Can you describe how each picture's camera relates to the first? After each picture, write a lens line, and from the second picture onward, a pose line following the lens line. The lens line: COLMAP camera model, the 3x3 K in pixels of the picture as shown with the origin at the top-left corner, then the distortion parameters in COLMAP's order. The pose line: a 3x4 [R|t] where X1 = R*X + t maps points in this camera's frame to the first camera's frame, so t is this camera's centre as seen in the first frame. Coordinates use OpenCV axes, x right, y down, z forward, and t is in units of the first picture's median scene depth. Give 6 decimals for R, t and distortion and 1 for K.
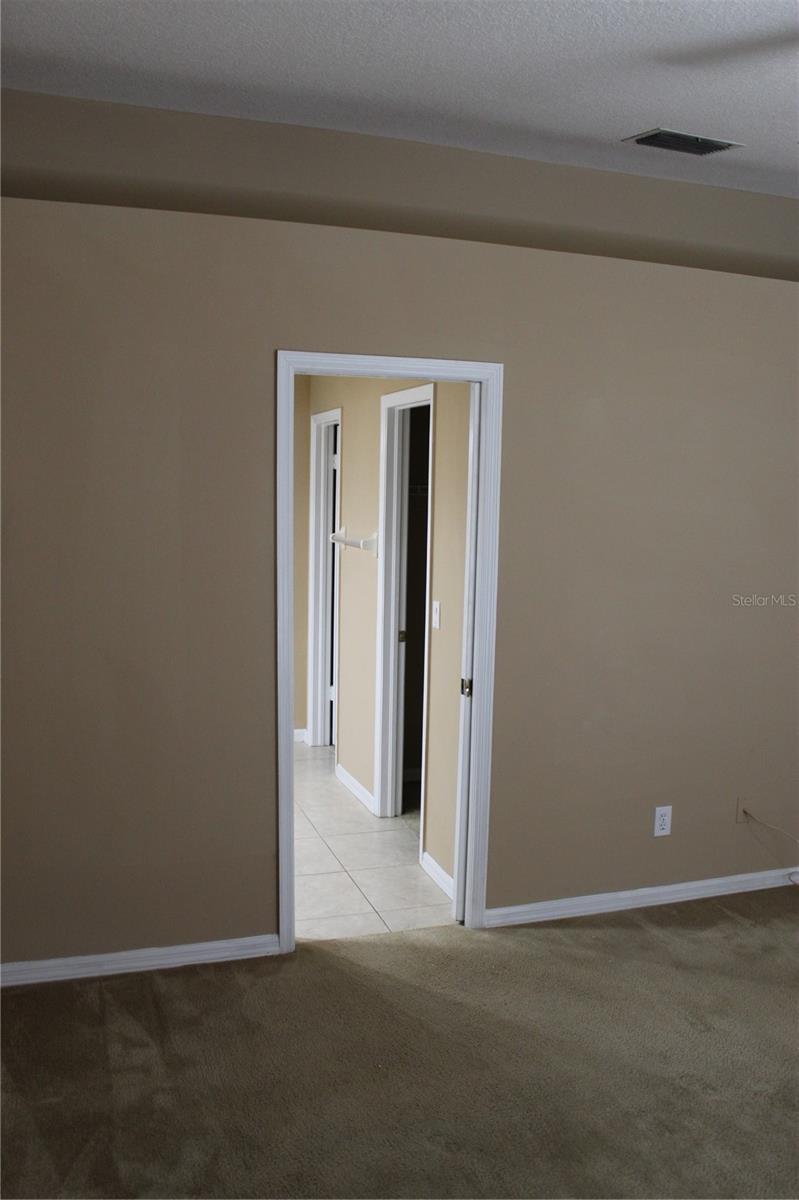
lens RADIAL K [[999.9, 0, 396.6], [0, 999.9, 585.6], [0, 0, 1]] dist [-0.183663, 0.178017]
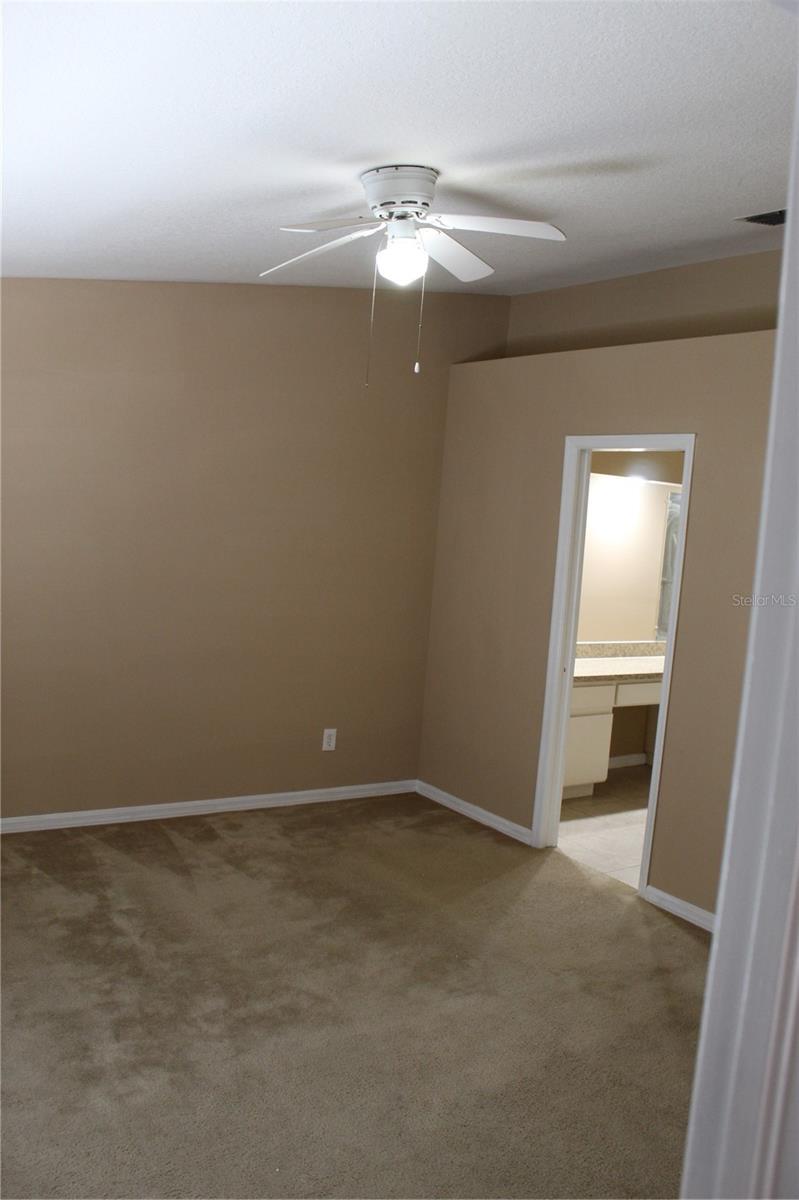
lens RADIAL K [[999.9, 0, 396.6], [0, 999.9, 585.6], [0, 0, 1]] dist [-0.183663, 0.178017]
pose [[0.256911, 0.075805, -0.963458, 1.271022], [-0.162169, 0.986165, 0.034349, -0.022617], [0.952732, 0.147418, 0.265650, 0.380569]]
